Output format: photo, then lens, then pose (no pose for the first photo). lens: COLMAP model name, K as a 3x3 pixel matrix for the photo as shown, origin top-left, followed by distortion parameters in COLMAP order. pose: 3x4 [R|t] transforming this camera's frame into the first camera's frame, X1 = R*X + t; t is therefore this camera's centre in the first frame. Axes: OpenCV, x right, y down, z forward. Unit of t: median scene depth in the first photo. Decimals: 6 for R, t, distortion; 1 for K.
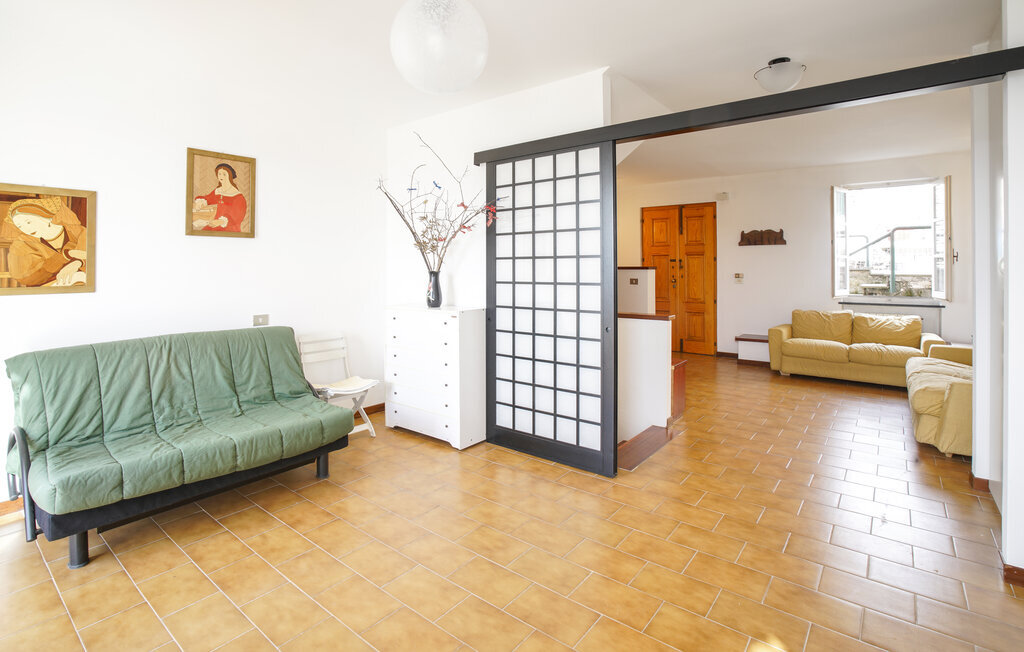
lens RADIAL K [[484.8, 0, 518.0], [0, 484.8, 267.5], [0, 0, 1]] dist [-0.041978, 0.012817]
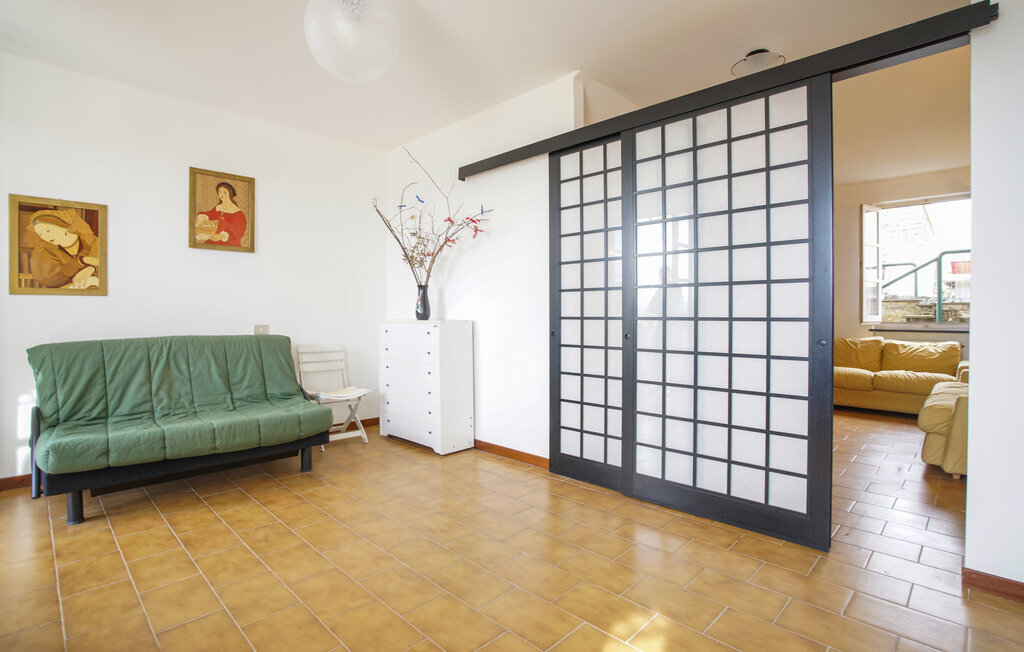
lens RADIAL K [[484.8, 0, 513.5], [0, 484.8, 323.3], [0, 0, 1]] dist [-0.041978, 0.012817]
pose [[0.993958, 0.002121, -0.109737, 0.181151], [0.000144, 0.999787, 0.020628, 0.093557], [0.109758, -0.020519, 0.993747, -0.007280]]
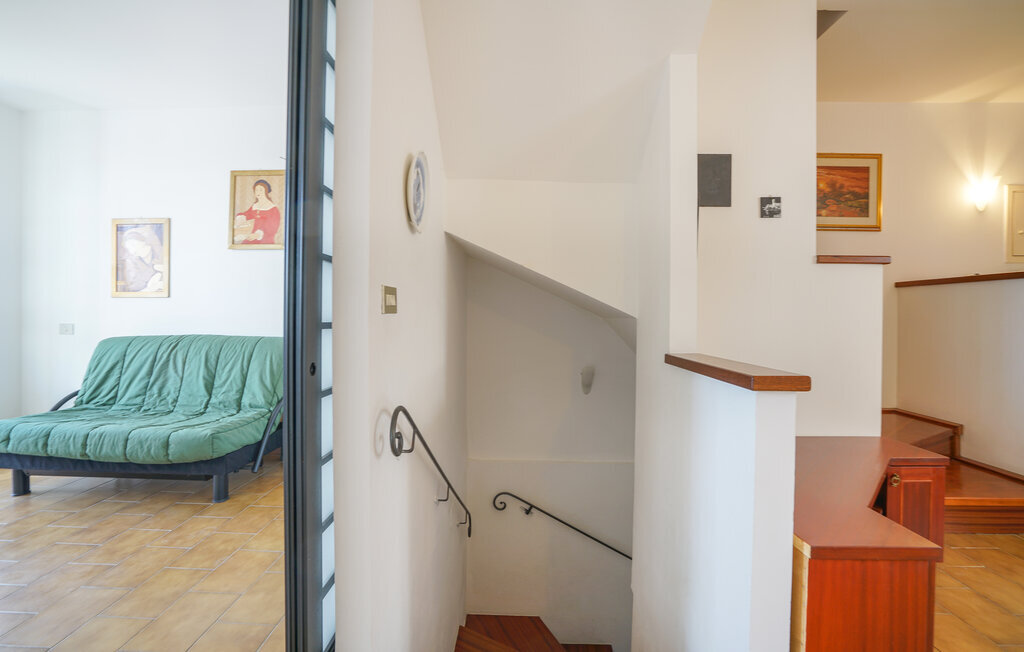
lens RADIAL K [[472.2, 0, 516.7], [0, 472.2, 320.3], [0, 0, 1]] dist [-0.036227, 0.008360]
pose [[0.594161, 0.015230, -0.804202, 0.662756], [-0.008357, 0.999884, 0.012762, 0.089934], [0.804303, -0.000862, 0.594219, 1.001475]]
